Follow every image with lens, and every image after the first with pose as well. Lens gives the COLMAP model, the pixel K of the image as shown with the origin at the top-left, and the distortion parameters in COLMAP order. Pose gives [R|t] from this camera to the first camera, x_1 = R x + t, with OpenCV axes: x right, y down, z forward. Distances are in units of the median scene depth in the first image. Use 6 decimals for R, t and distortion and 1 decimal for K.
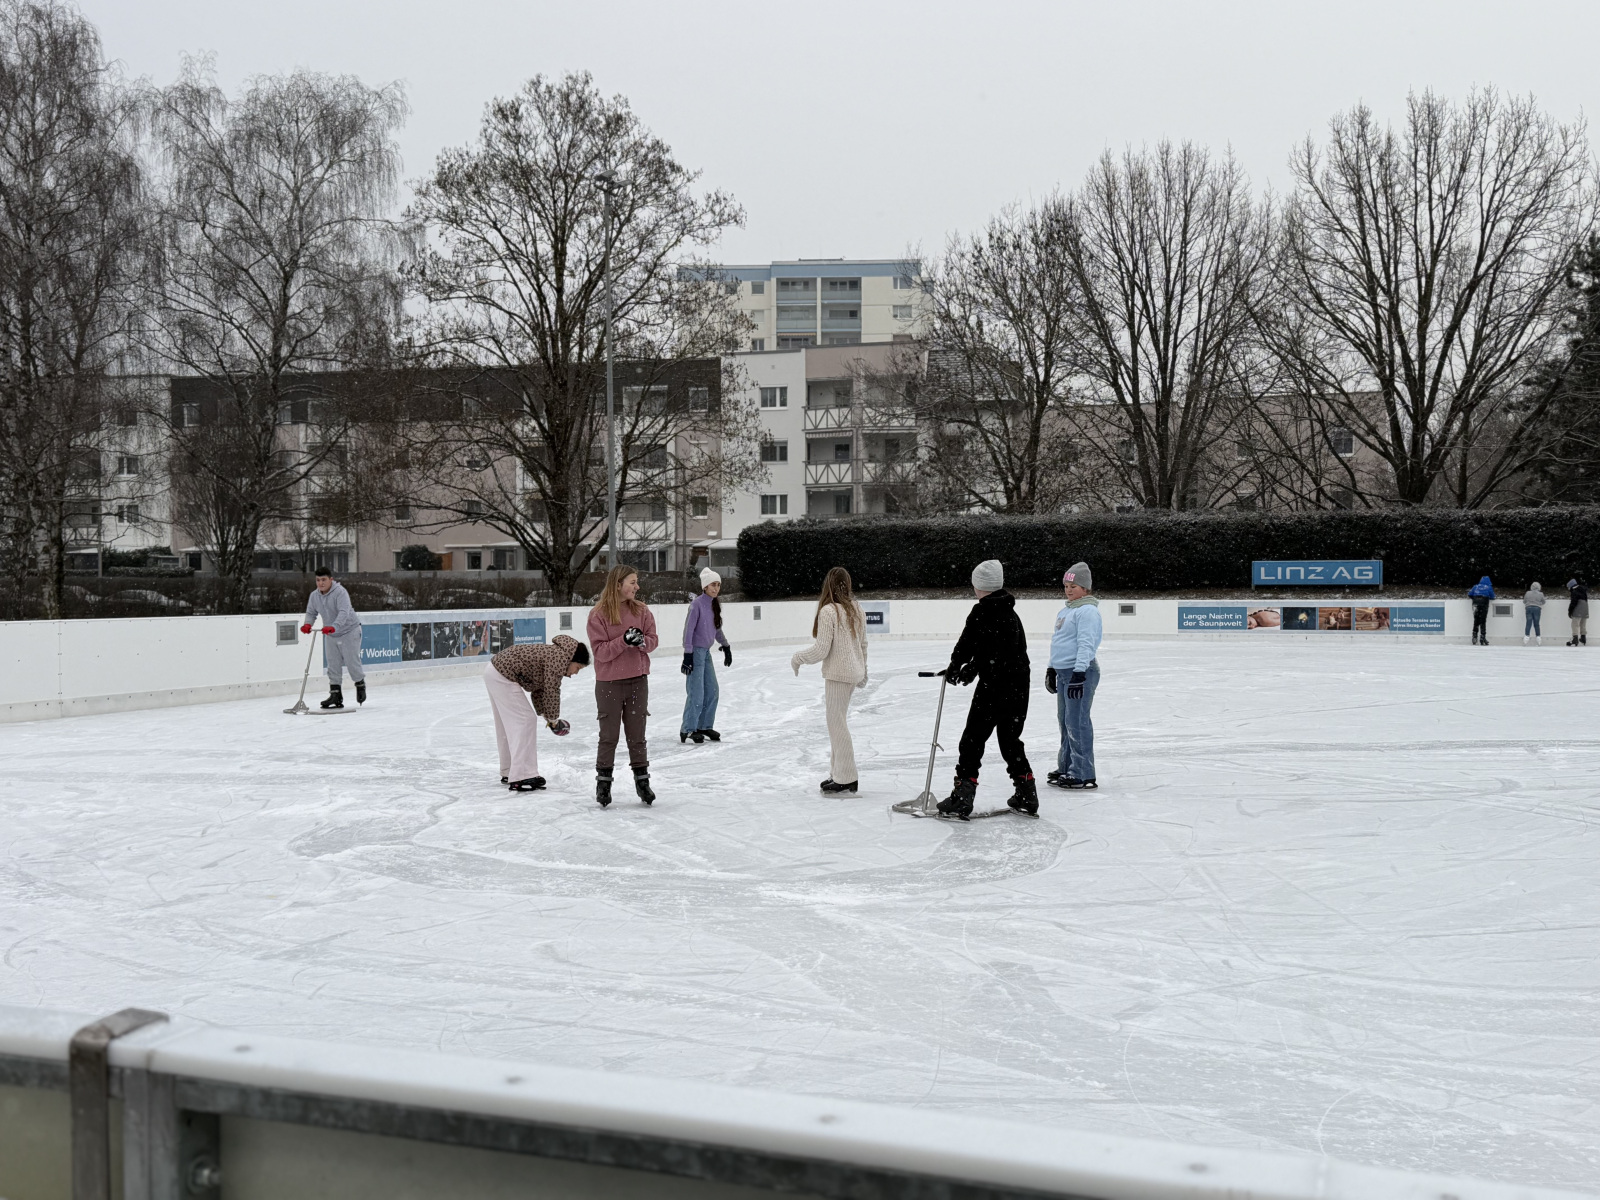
lens RADIAL K [[1607.2, 0, 783.4], [0, 1607.2, 605.9], [0, 0, 1]] dist [0.196500, -0.406536]
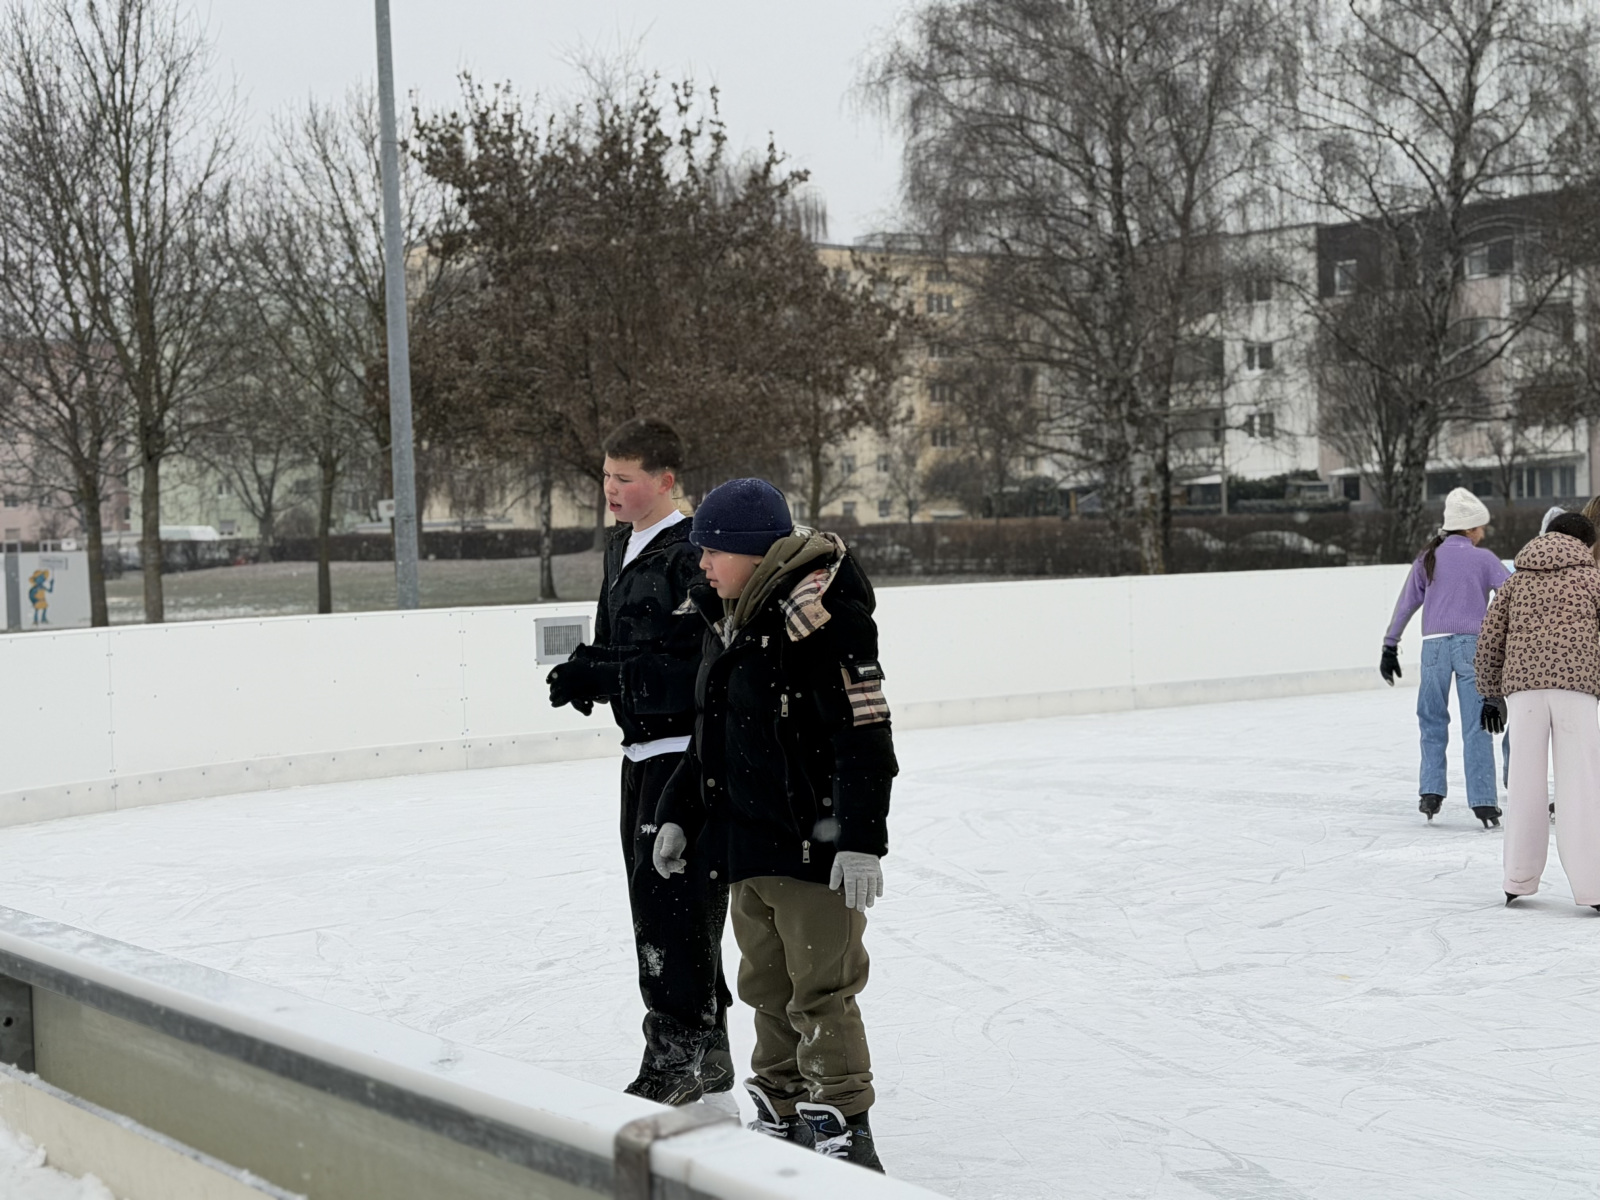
lens RADIAL K [[2412.9, 0, 776.3], [0, 2412.9, 606.5], [0, 0, 1]] dist [0.163435, -0.162827]
pose [[0.835221, -0.007408, -0.549864, 0.008647], [0.020275, 0.999644, 0.017330, -0.000146], [0.549540, -0.025623, 0.835074, 0.002362]]
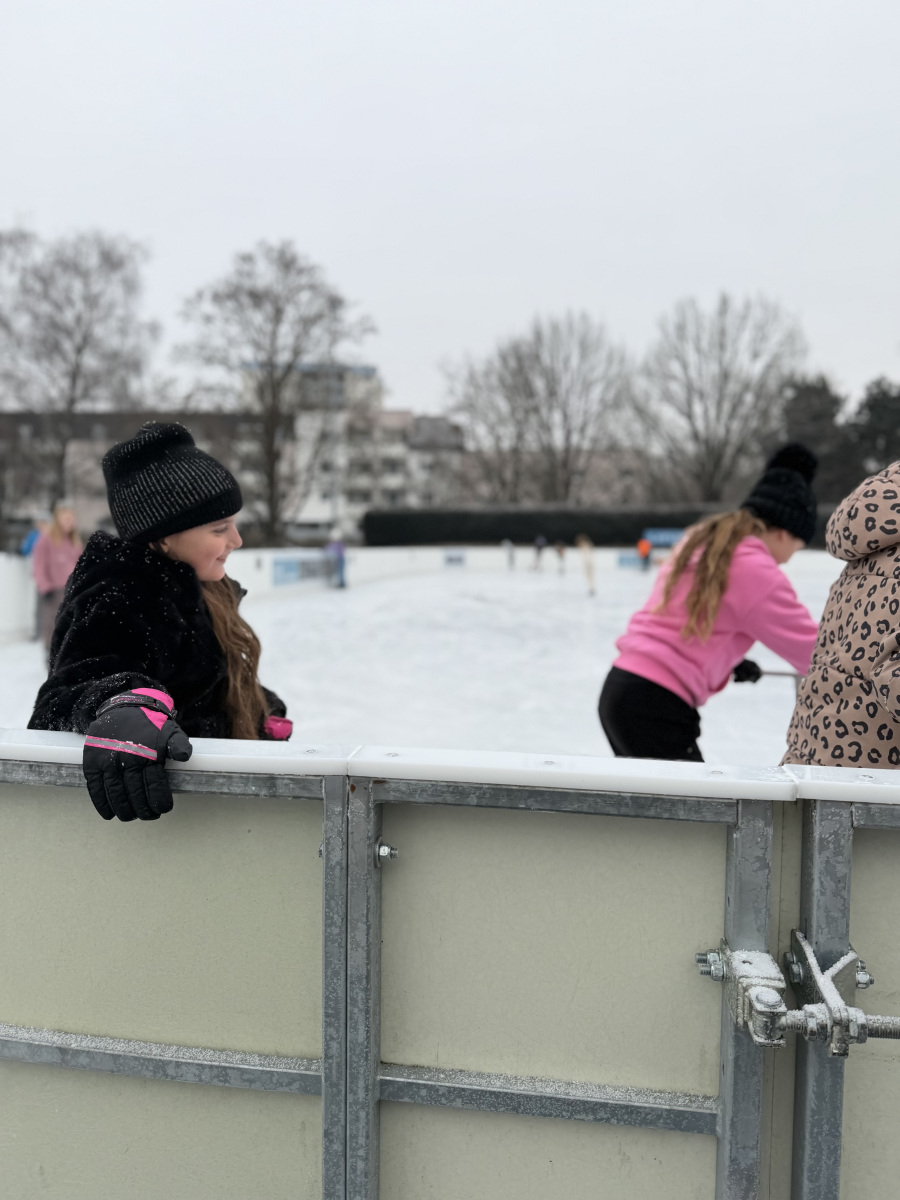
lens RADIAL K [[843.4, 0, 450.0], [0, 843.4, 600.0], [0, 0, 1]] dist [0.124872, -0.212383]
pose [[0.976511, -0.001519, 0.215464, -0.128795], [-0.010195, 0.998529, 0.053244, 0.001651], [-0.215228, -0.054190, 0.975059, 0.058302]]
